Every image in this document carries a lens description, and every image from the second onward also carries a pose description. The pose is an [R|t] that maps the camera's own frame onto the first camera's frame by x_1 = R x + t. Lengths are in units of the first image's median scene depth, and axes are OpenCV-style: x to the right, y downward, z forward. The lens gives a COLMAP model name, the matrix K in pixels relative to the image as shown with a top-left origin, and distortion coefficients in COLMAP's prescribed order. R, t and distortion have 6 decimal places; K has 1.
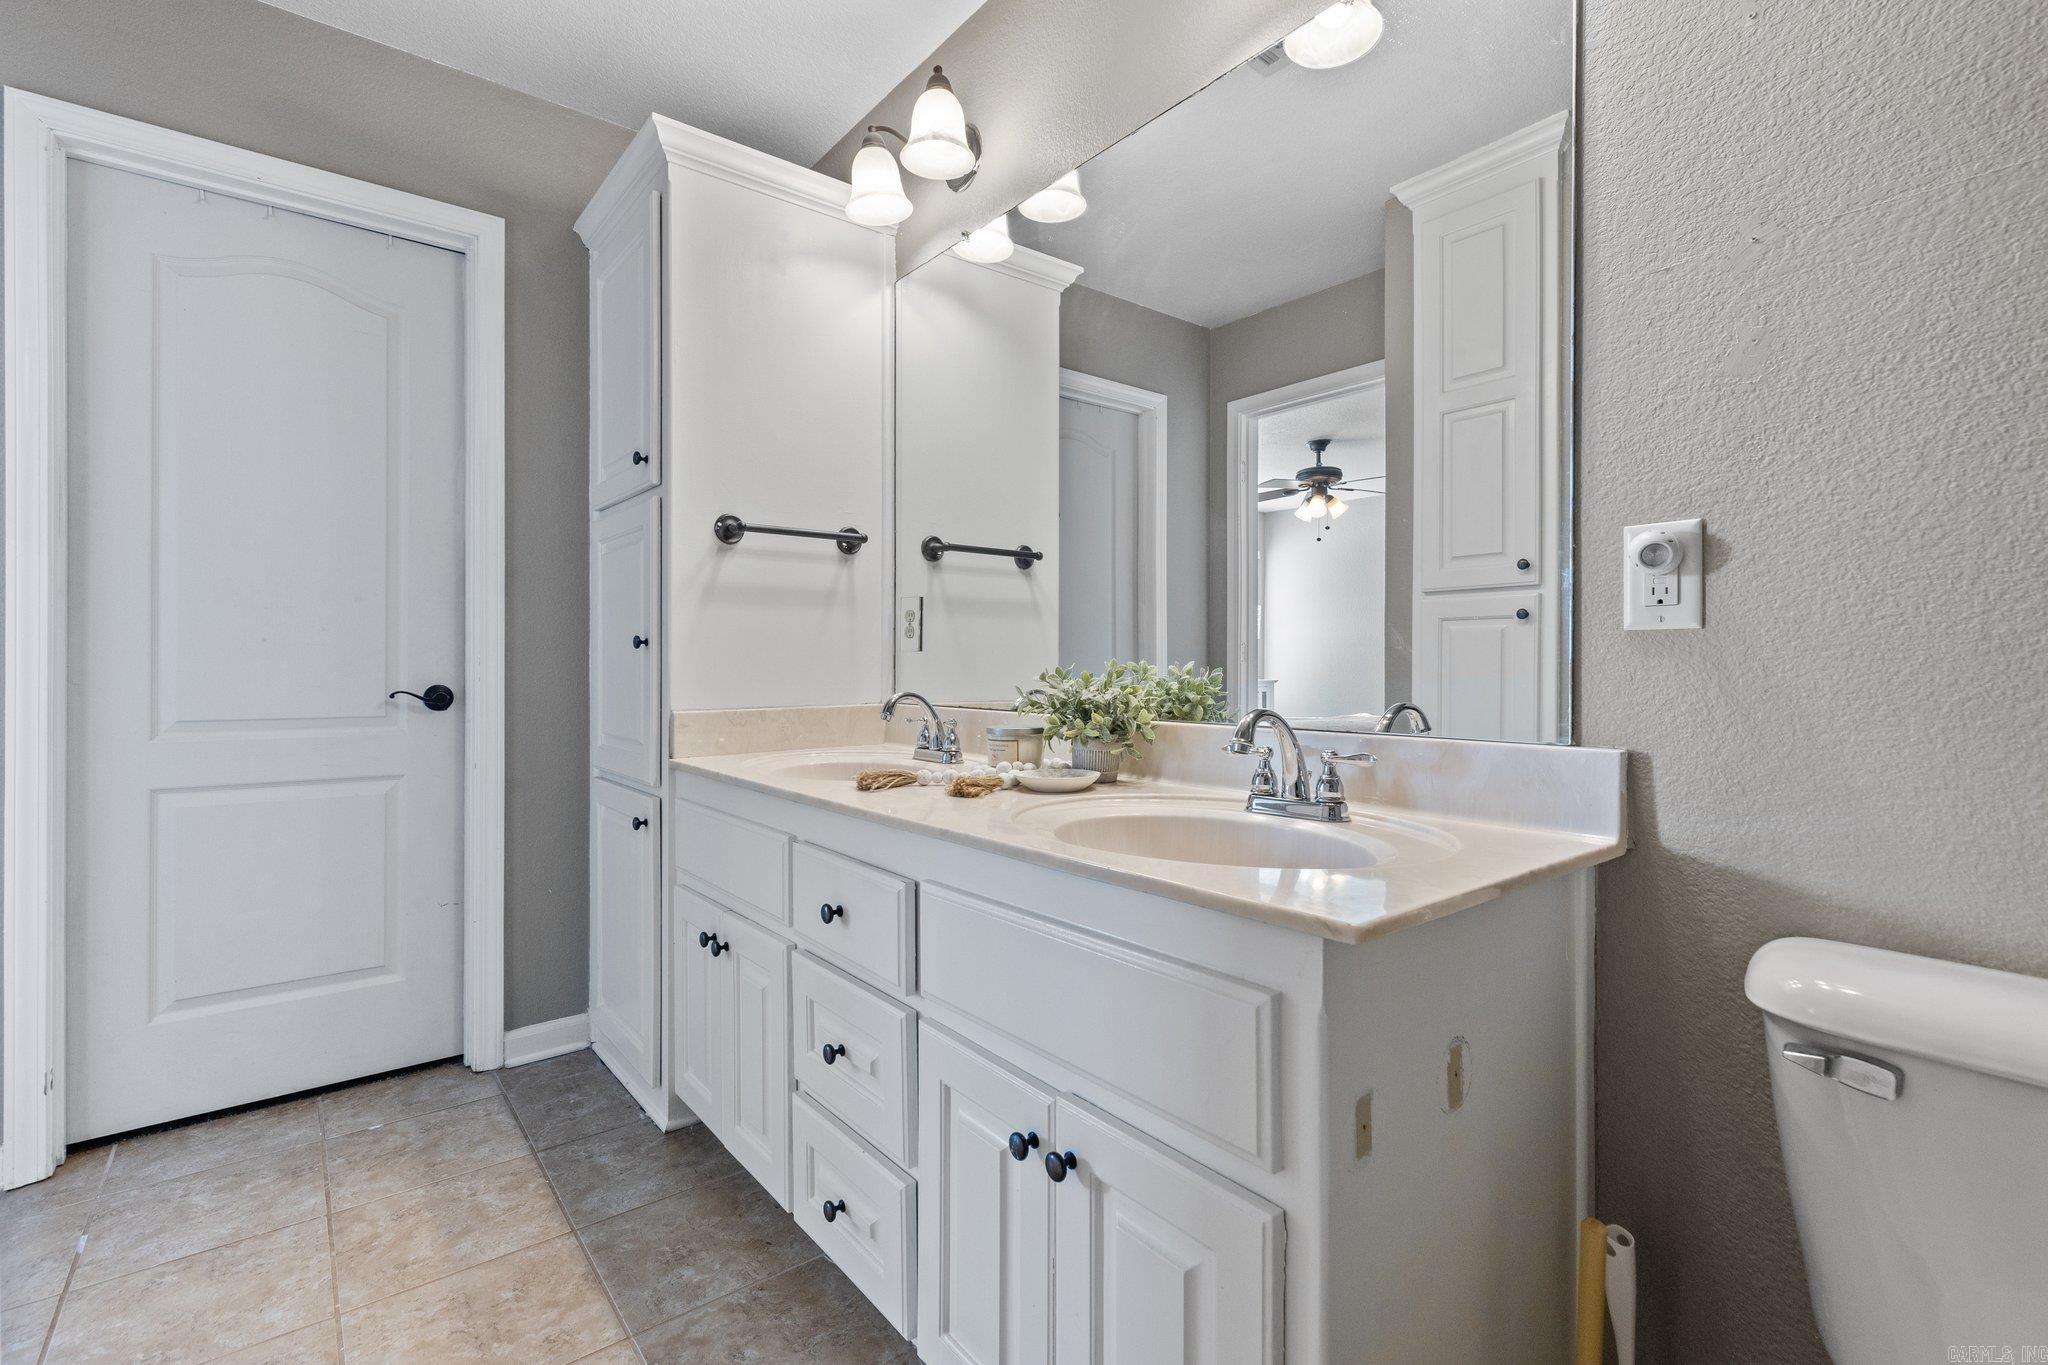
lens RADIAL K [[931.0, 0, 1023.7], [0, 931.0, 670.2], [0, 0, 1]] dist [0.007086, -0.001729]
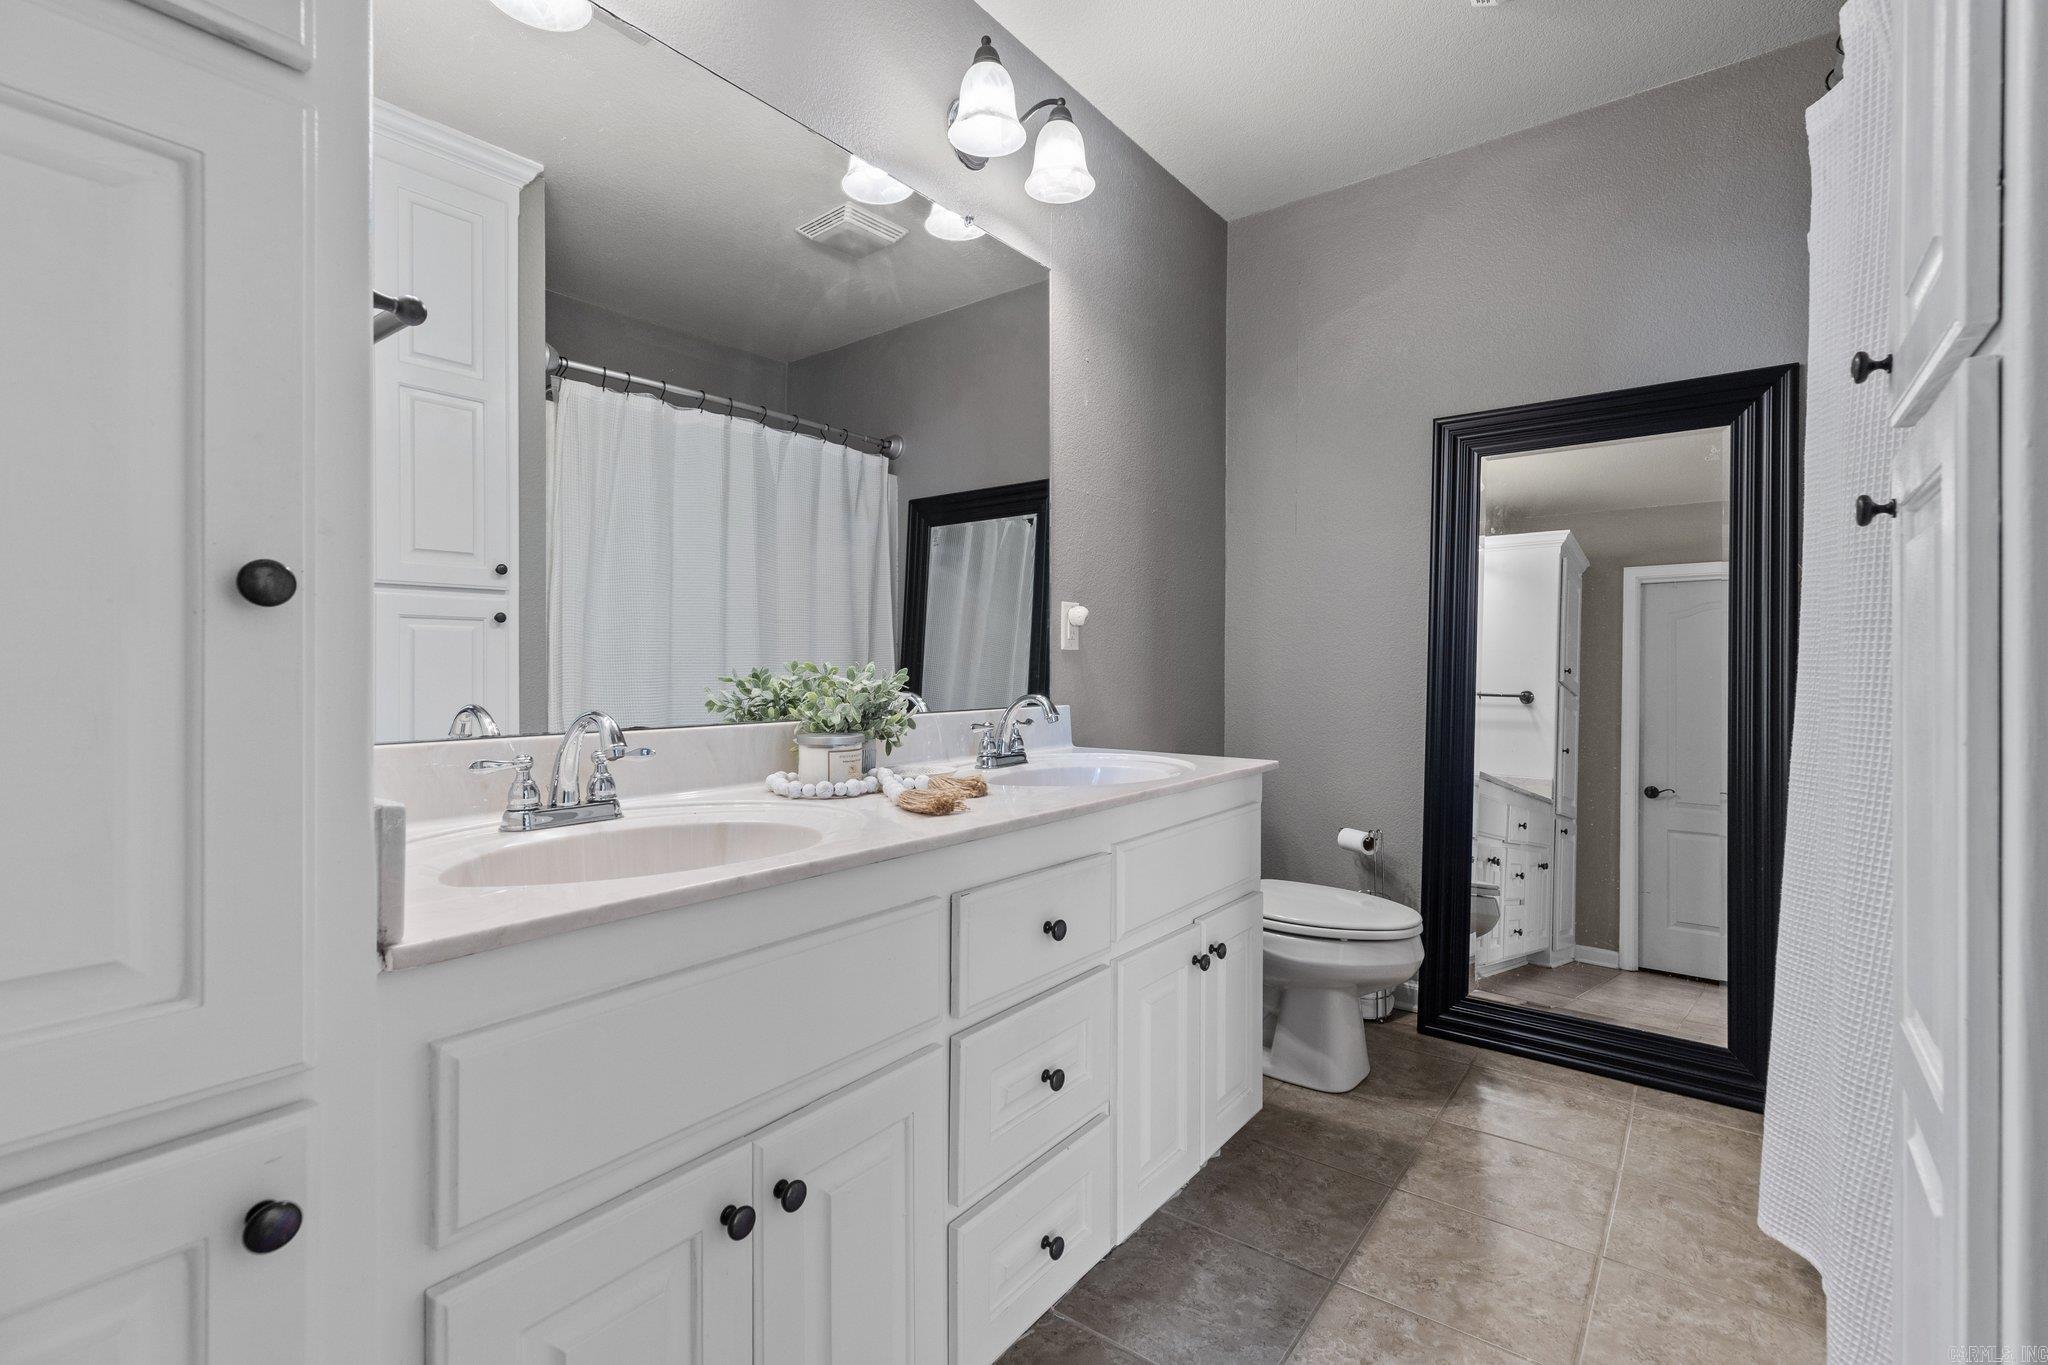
lens RADIAL K [[931.0, 0, 1023.2], [0, 931.0, 670.4], [0, 0, 1]] dist [0.007086, -0.001729]
pose [[-0.220662, -0.009531, 0.975304, -0.994366], [0.007563, 0.999905, 0.011482, -0.014041], [-0.975321, 0.009910, -0.220569, 1.075766]]
